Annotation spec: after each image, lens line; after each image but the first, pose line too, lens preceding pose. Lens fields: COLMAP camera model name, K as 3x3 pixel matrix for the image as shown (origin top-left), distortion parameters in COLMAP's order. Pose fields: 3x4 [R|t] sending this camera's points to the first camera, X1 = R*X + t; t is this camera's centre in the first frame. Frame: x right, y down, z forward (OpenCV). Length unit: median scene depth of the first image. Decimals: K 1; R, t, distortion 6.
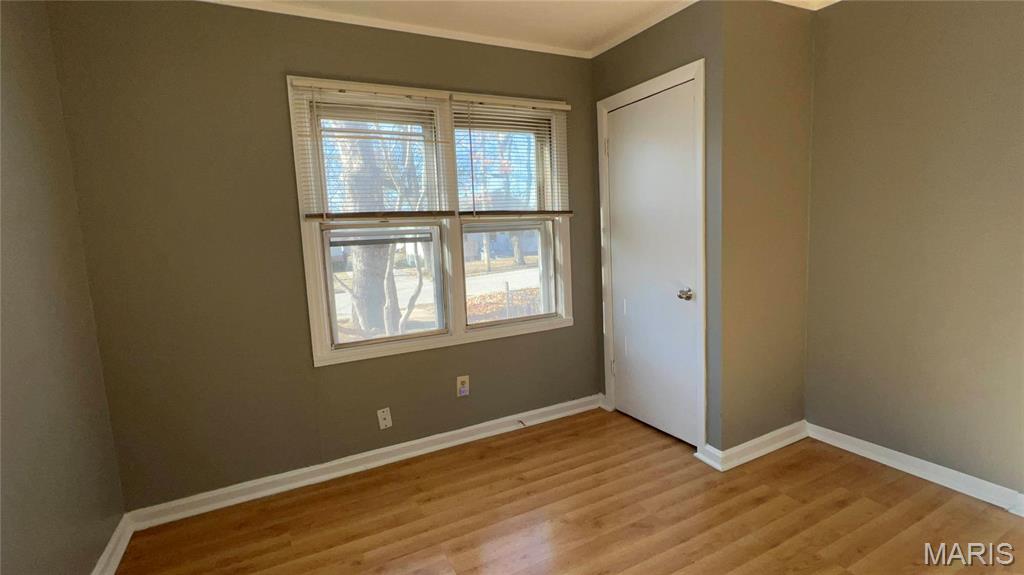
lens RADIAL K [[470.1, 0, 510.0], [0, 470.1, 286.5], [0, 0, 1]] dist [0.000049, 0.000999]
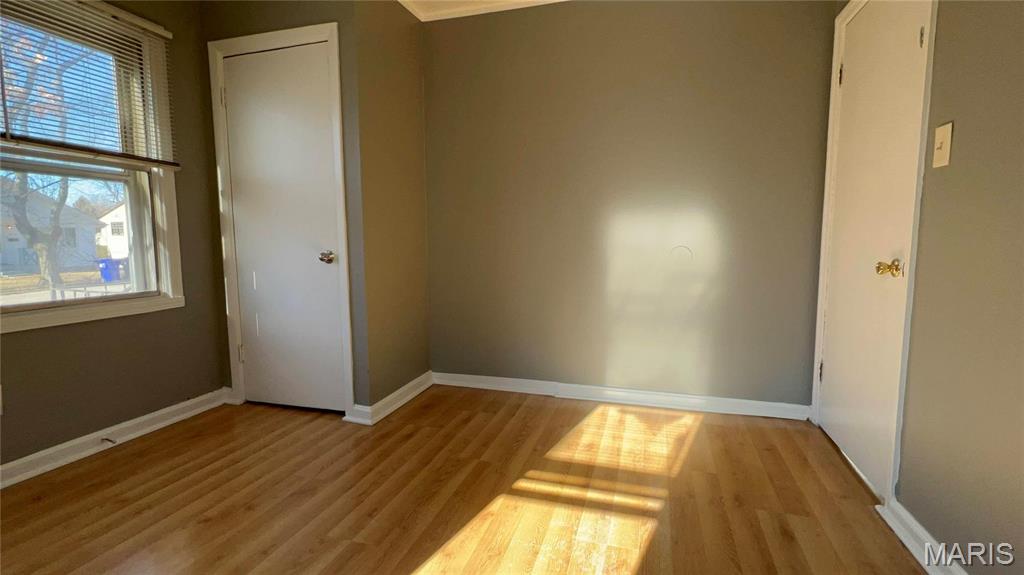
lens RADIAL K [[470.1, 0, 510.3], [0, 470.1, 285.0], [0, 0, 1]] dist [0.000049, 0.000999]
pose [[0.698697, -0.025641, 0.714958, -0.060666], [0.055623, 0.998279, -0.018556, 0.108087], [-0.713252, 0.052733, 0.698921, 0.037556]]
